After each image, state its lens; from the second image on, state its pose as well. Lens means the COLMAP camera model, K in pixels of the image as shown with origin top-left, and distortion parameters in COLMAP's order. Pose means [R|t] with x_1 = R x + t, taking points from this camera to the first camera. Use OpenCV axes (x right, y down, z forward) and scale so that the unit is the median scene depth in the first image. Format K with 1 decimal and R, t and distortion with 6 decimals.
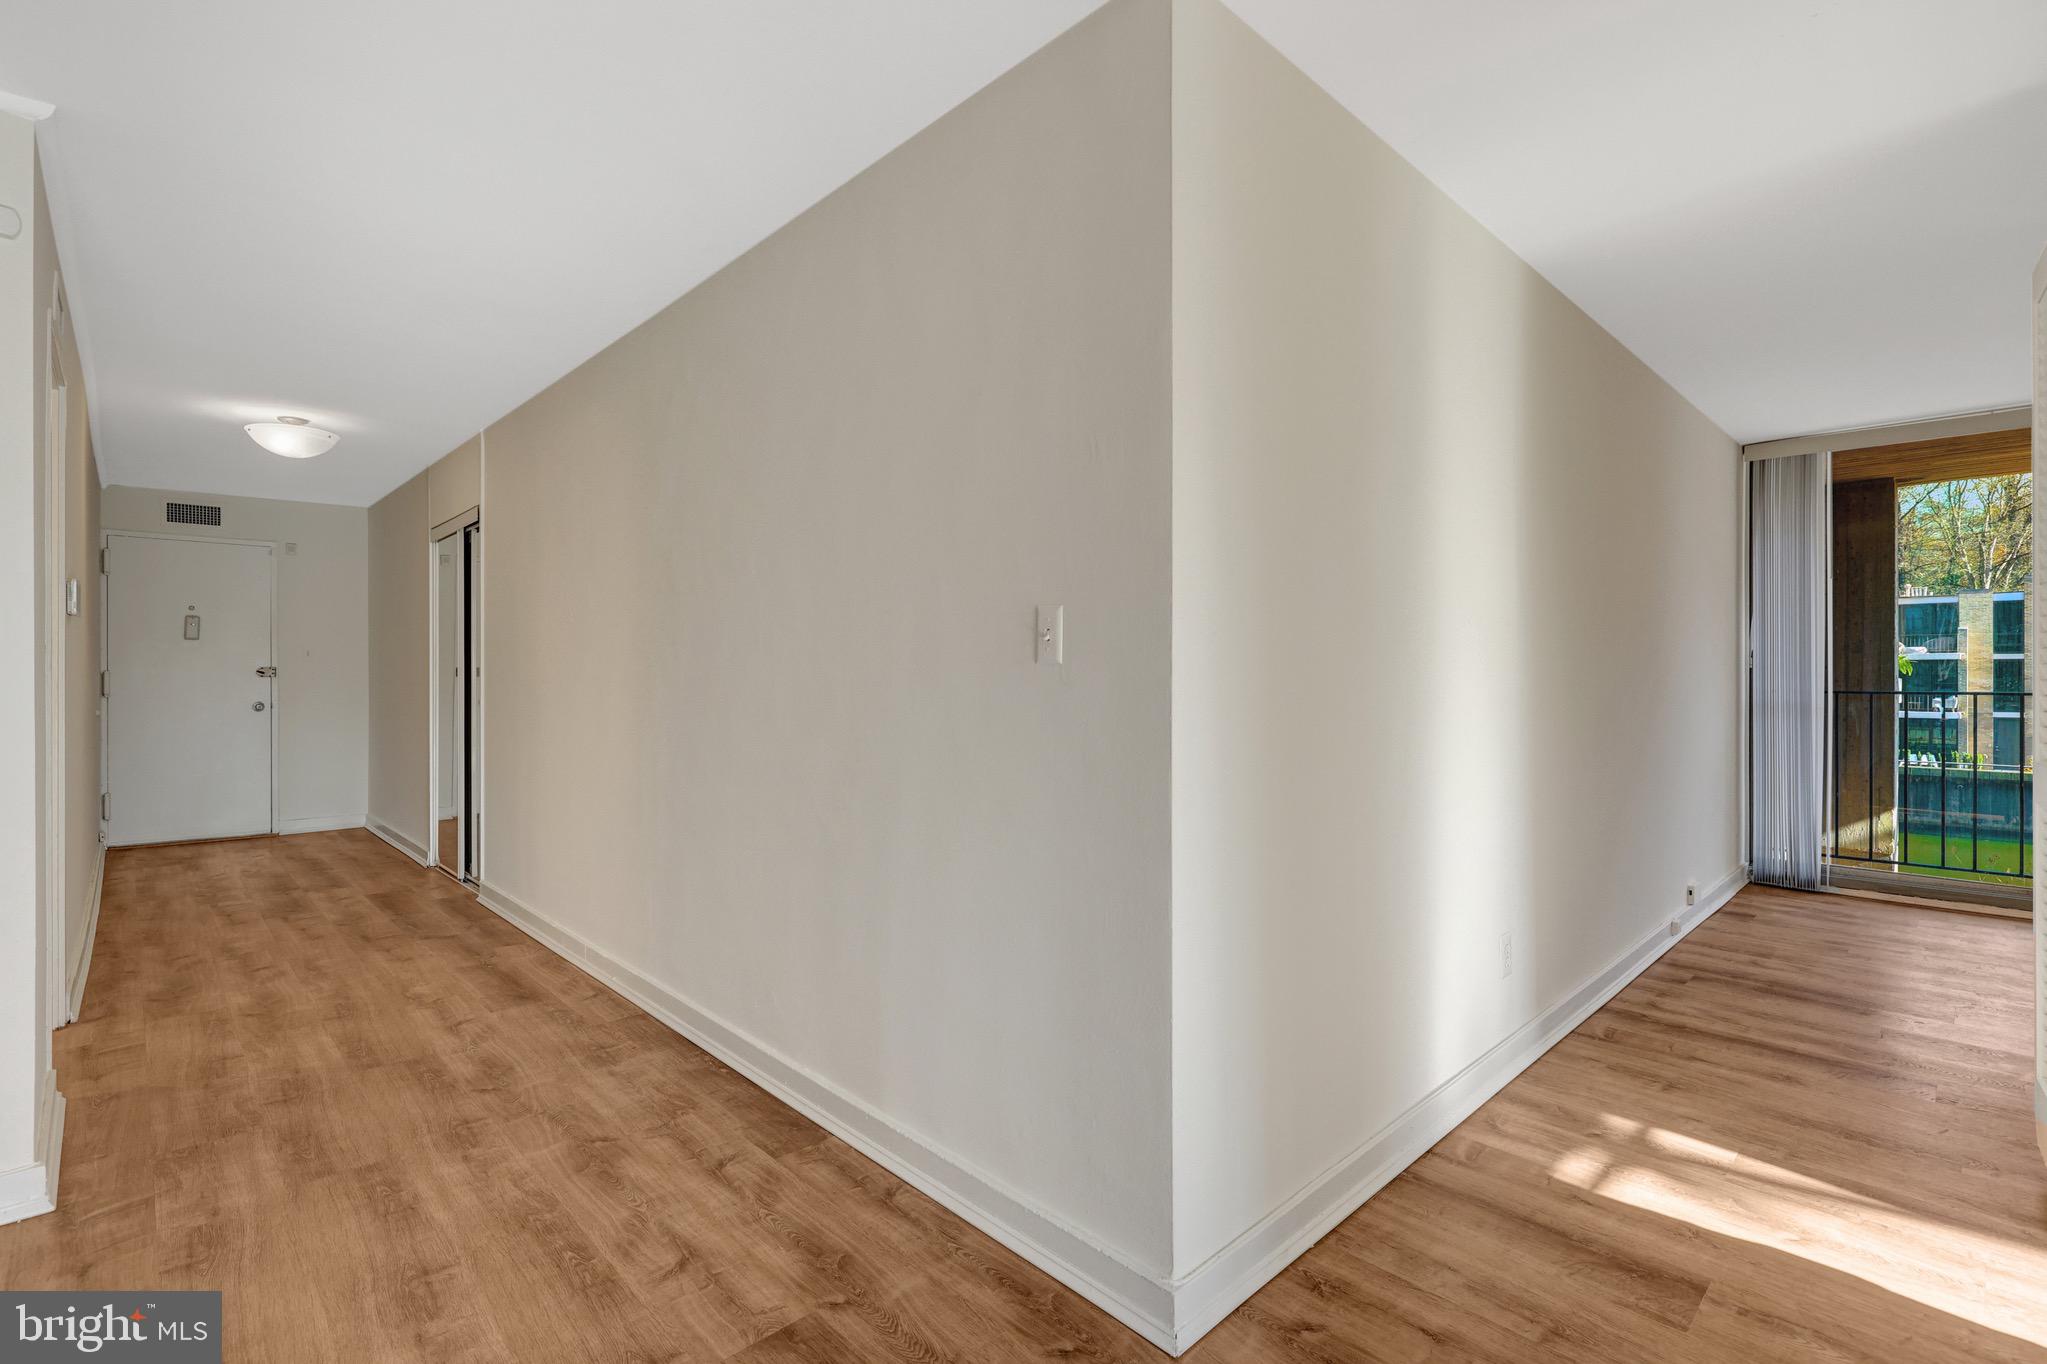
lens RADIAL K [[937.1, 0, 1014.7], [0, 937.1, 676.9], [0, 0, 1]] dist [0.003946, 0.000613]
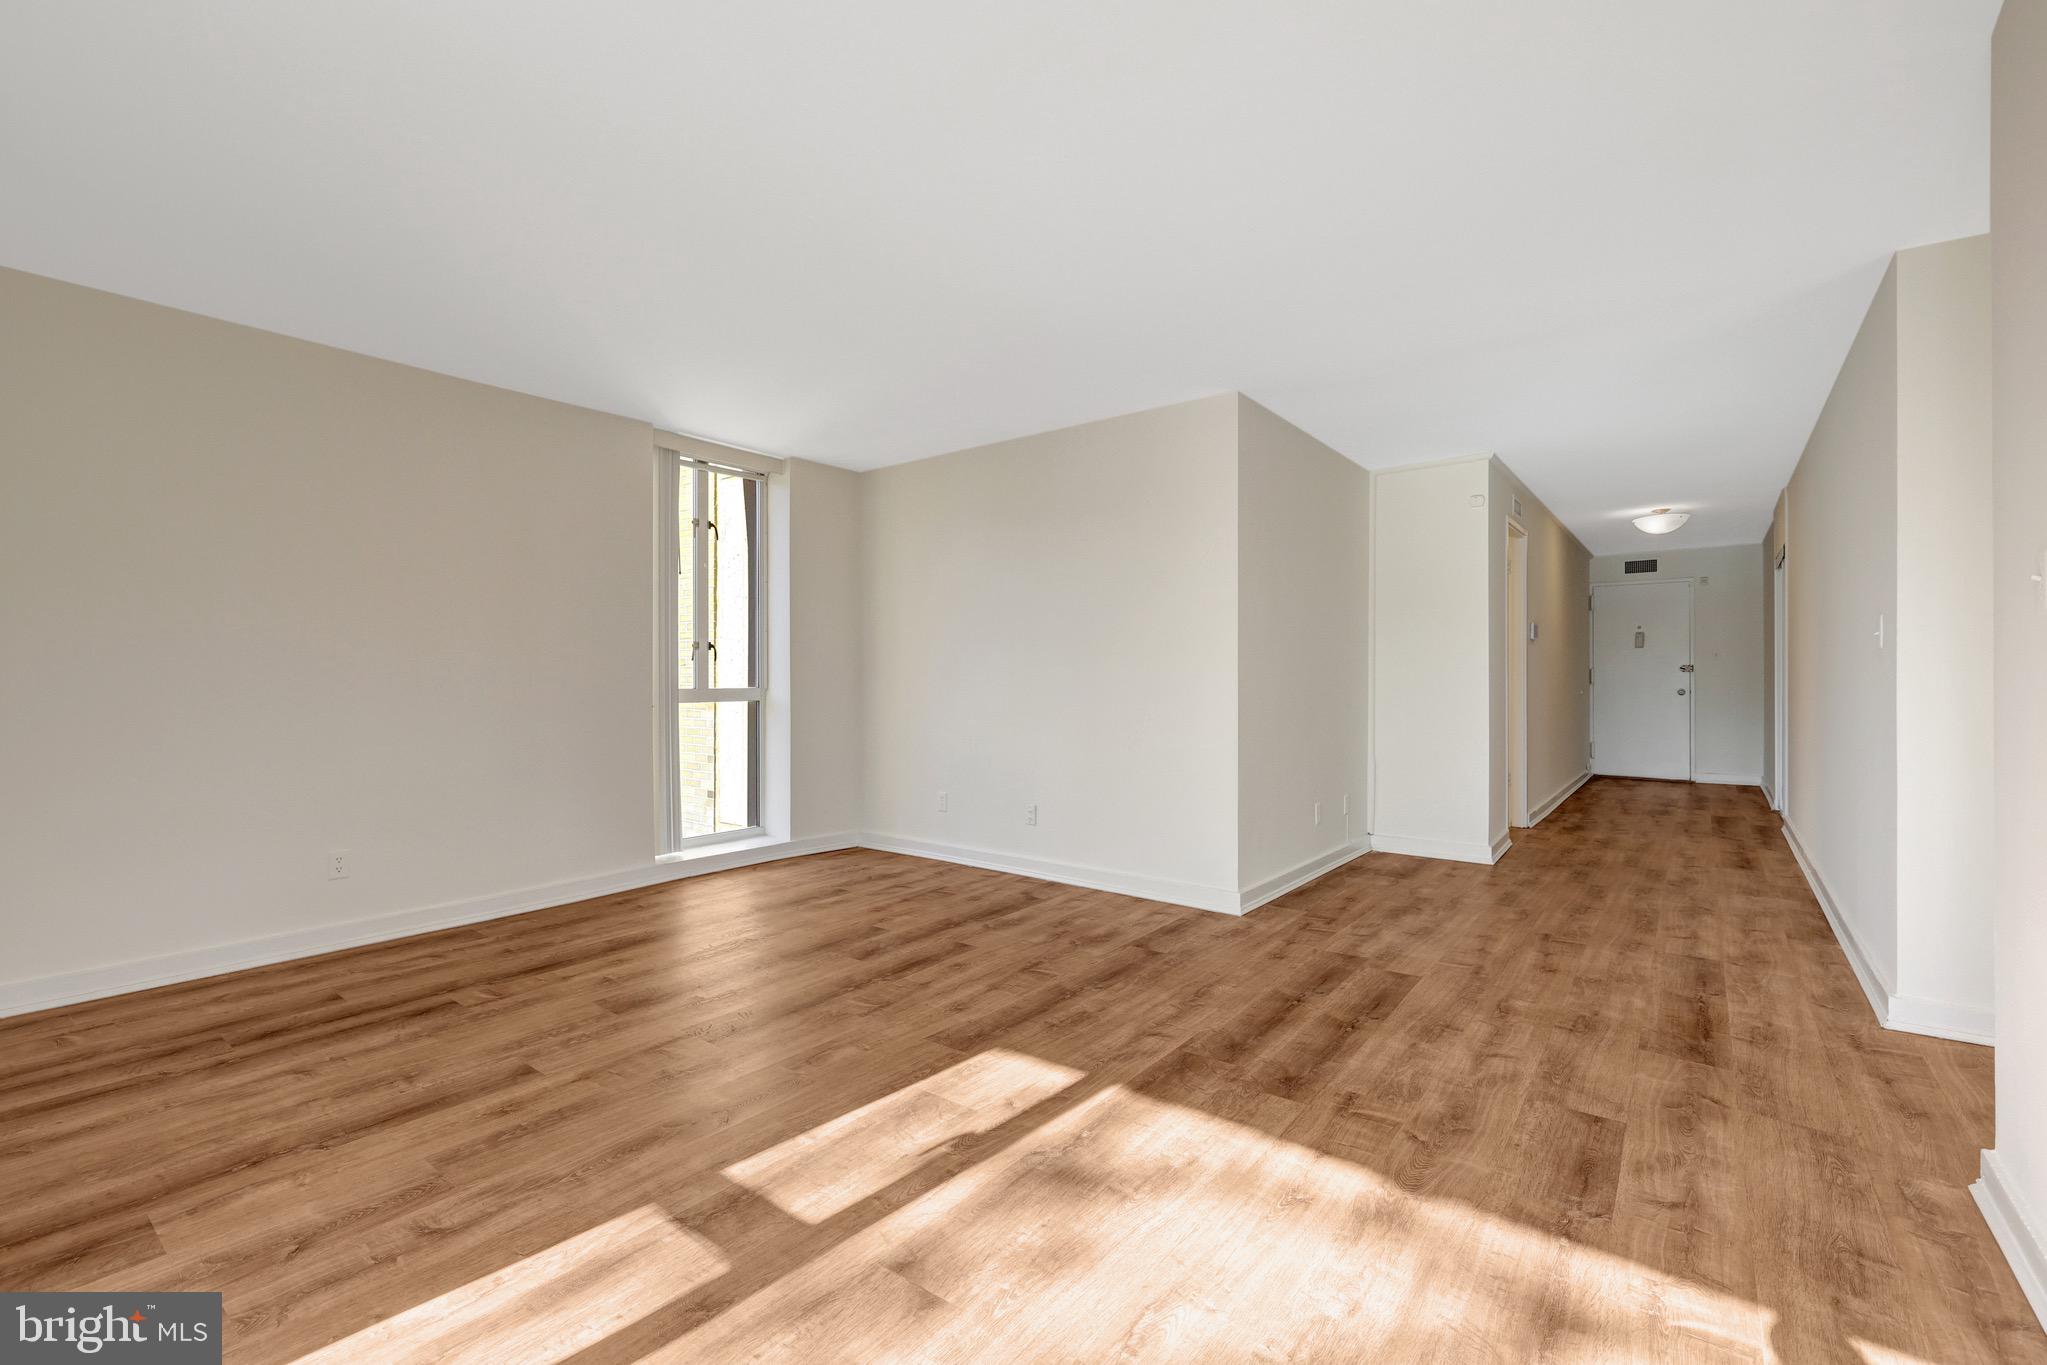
lens RADIAL K [[868.5, 0, 1023.8], [0, 868.5, 679.3], [0, 0, 1]] dist [-0.000050, -0.000480]
pose [[0.152786, 0.000905, -0.988259, 1.071355], [-0.000129, 1.000000, 0.000896, 0.030574], [0.988259, -0.000009, 0.152786, -0.616007]]
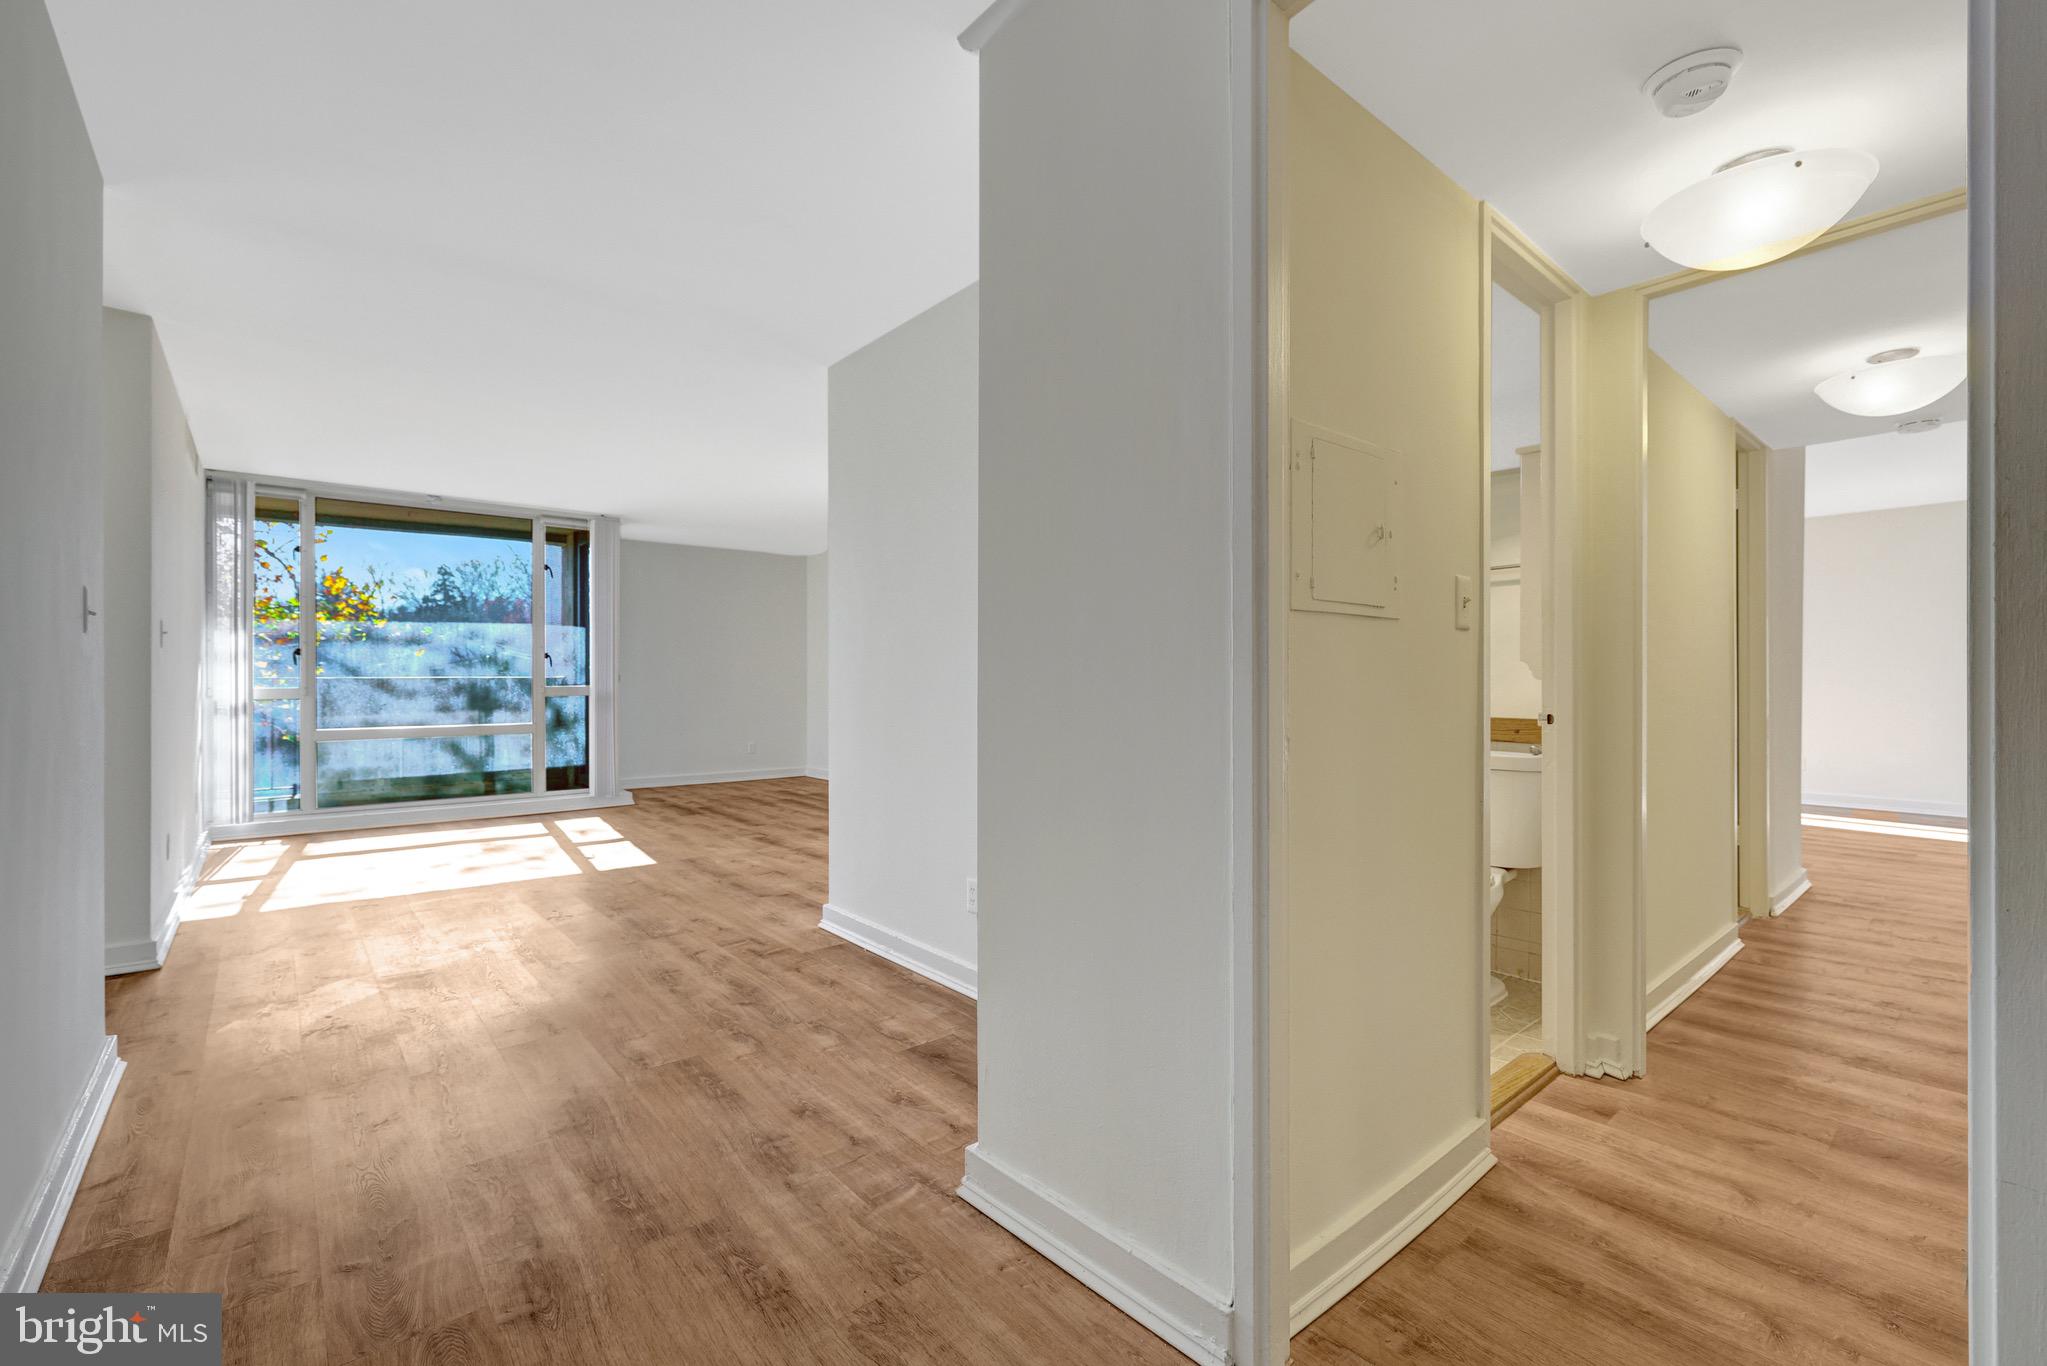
lens RADIAL K [[883.5, 0, 1024.8], [0, 883.5, 678.5], [0, 0, 1]] dist [-0.002659, -0.000017]
pose [[-0.998707, 0.001216, 0.050822, -0.993337], [0.001278, 0.999998, 0.001174, 0.035909], [-0.050820, 0.001238, -0.998707, 1.656455]]
